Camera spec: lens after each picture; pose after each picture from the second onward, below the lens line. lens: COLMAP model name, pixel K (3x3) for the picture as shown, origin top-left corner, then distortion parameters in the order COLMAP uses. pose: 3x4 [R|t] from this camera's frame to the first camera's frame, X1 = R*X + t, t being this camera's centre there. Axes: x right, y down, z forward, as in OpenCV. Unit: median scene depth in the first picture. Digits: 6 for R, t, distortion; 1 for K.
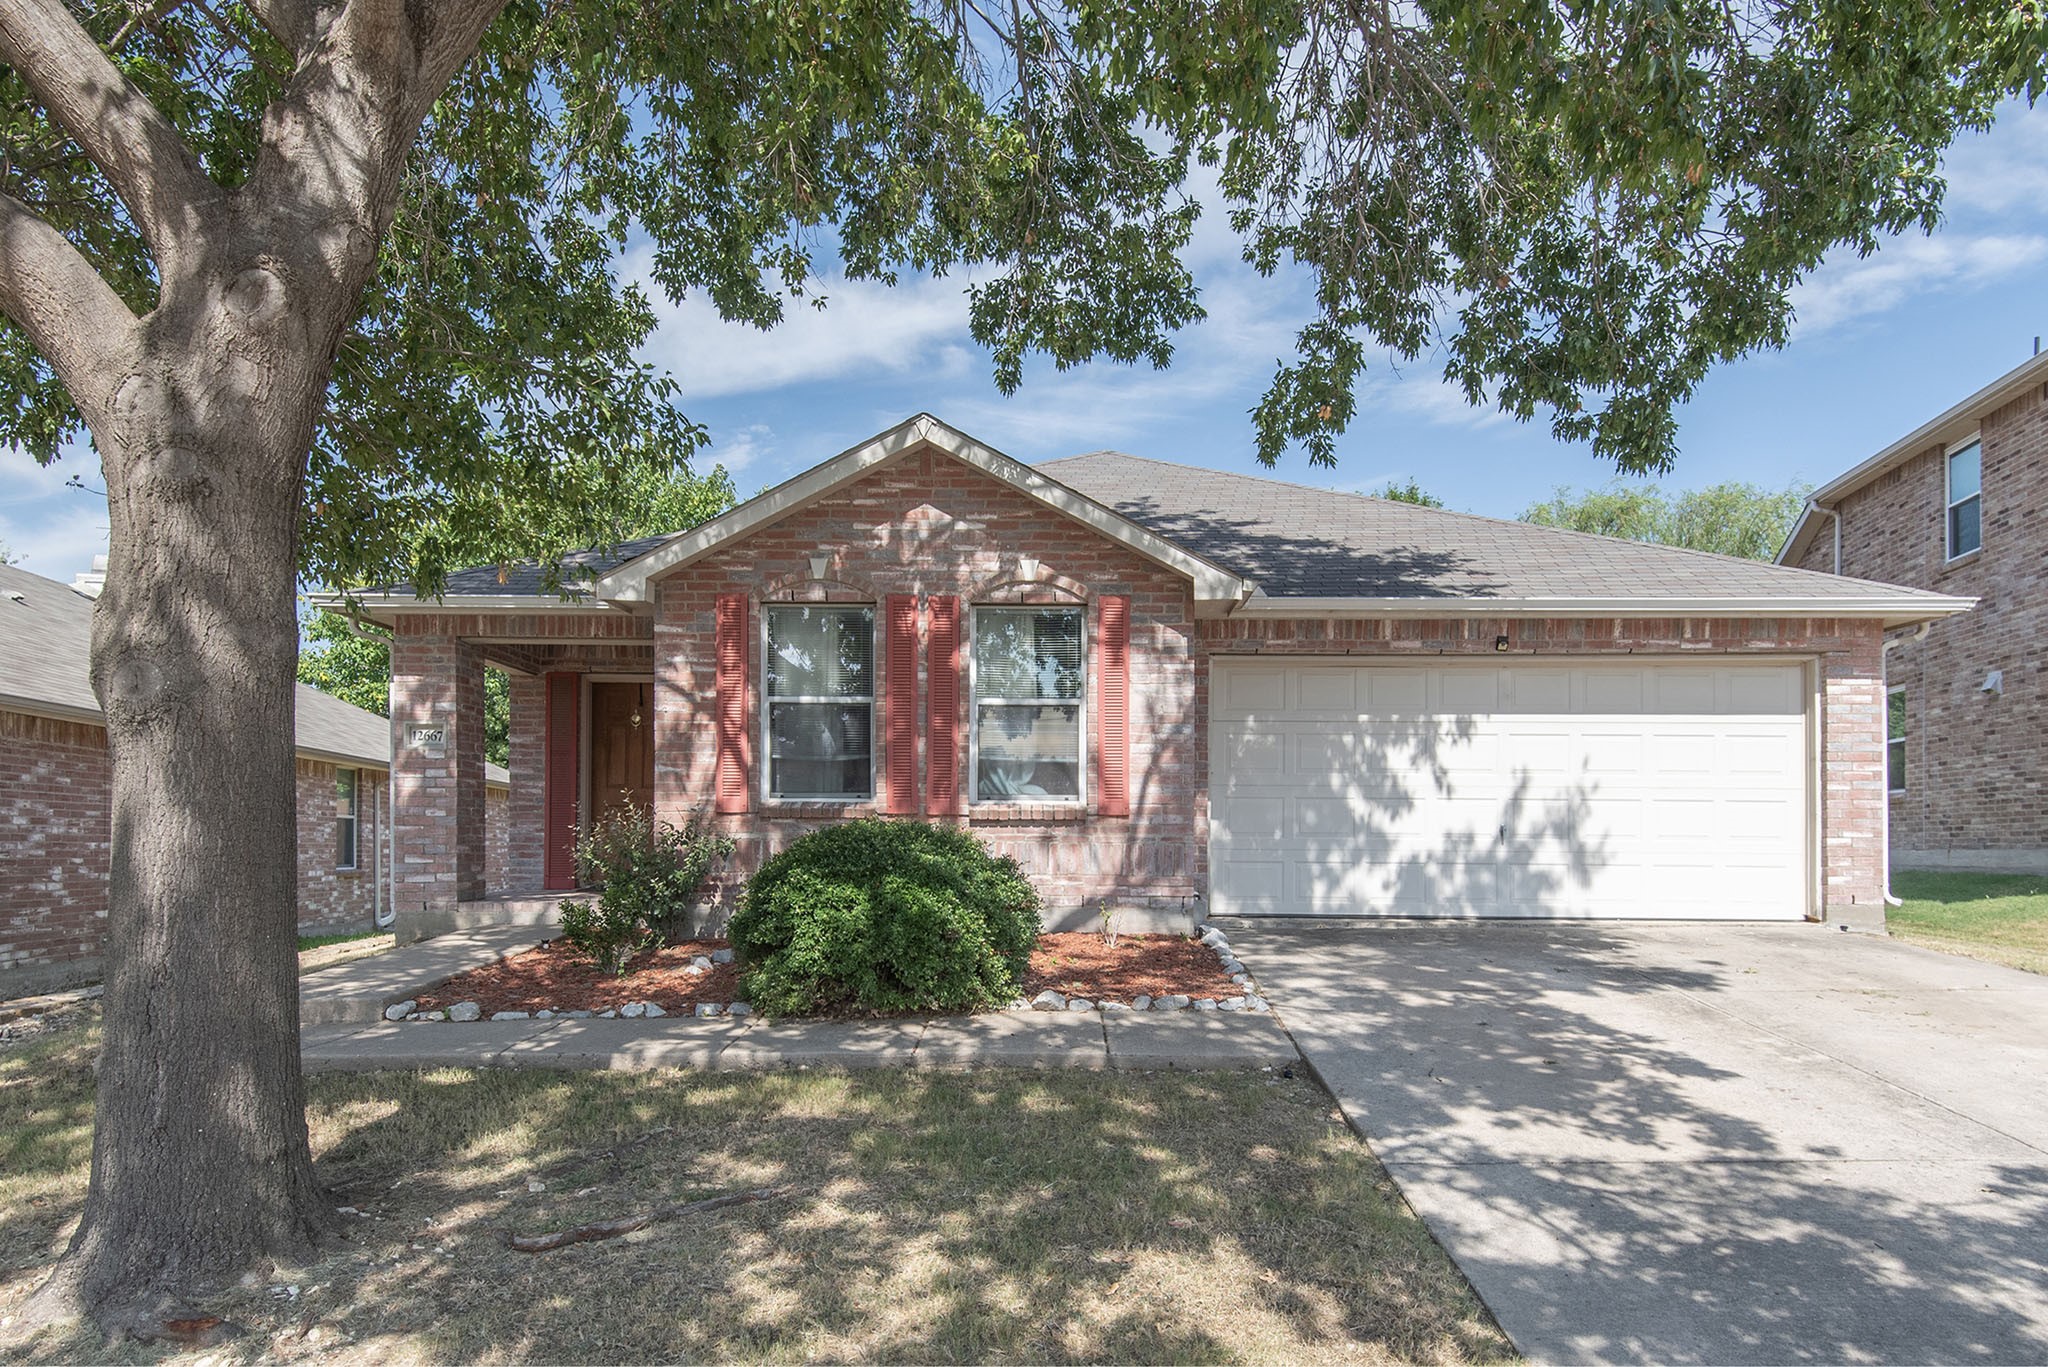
lens RADIAL K [[928.1, 0, 1024.0], [0, 928.1, 683.5], [0, 0, 1]] dist [0.030851, -0.014890]
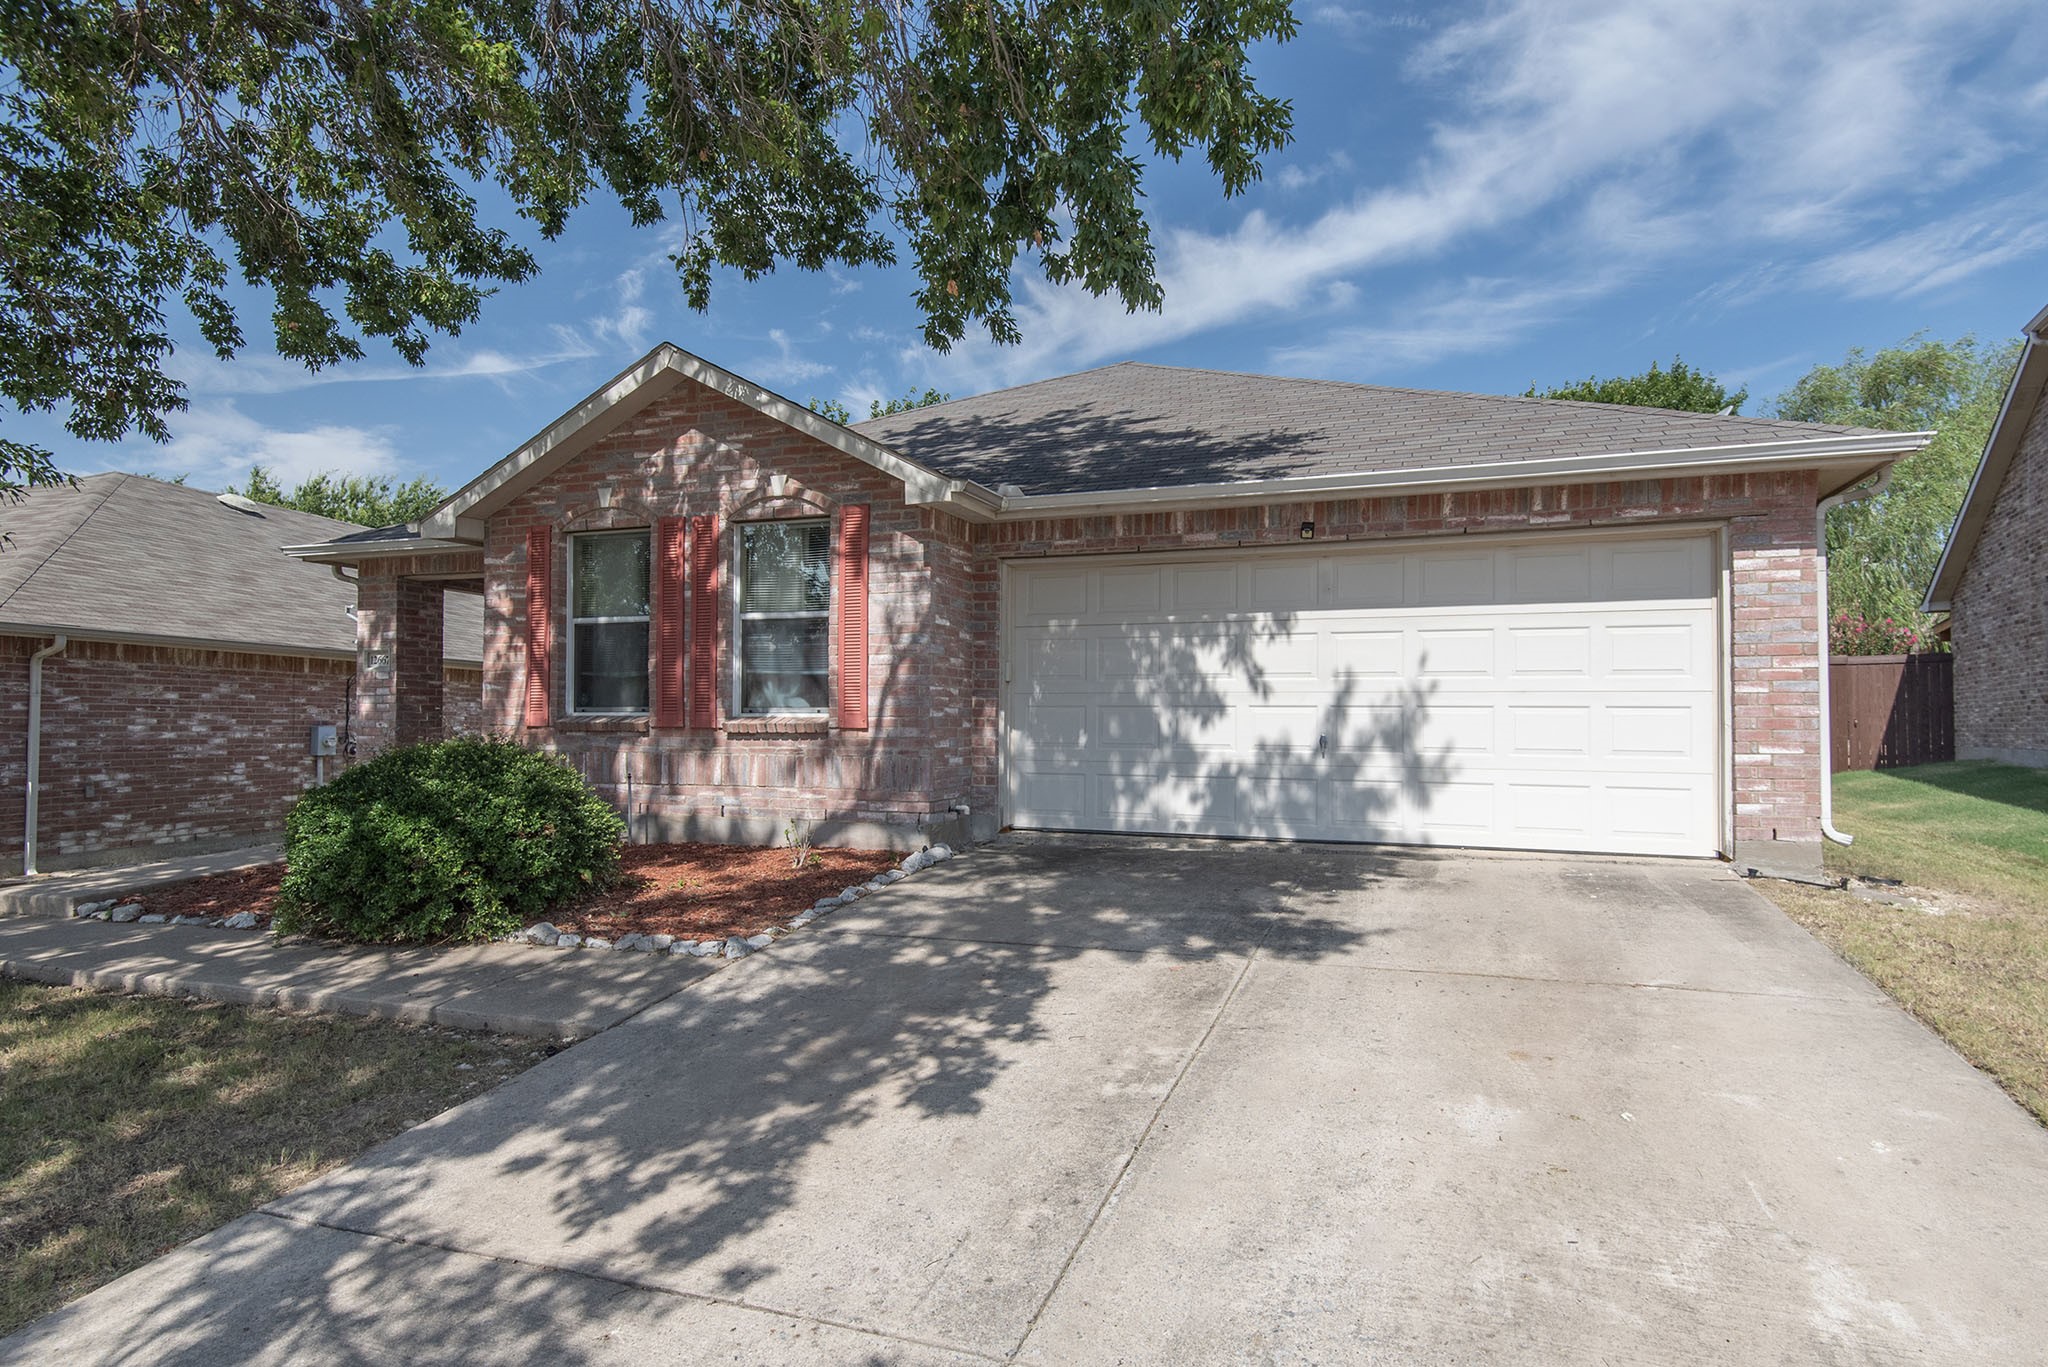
lens RADIAL K [[815.0, 0, 1162.9], [0, 815.0, 580.1], [0, 0, 1]] dist [0.028452, -0.009036]
pose [[0.967688, -0.043085, -0.248442, 0.626783], [0.041639, 0.999071, -0.011074, 0.007967], [0.248688, 0.000371, 0.968584, 0.238909]]
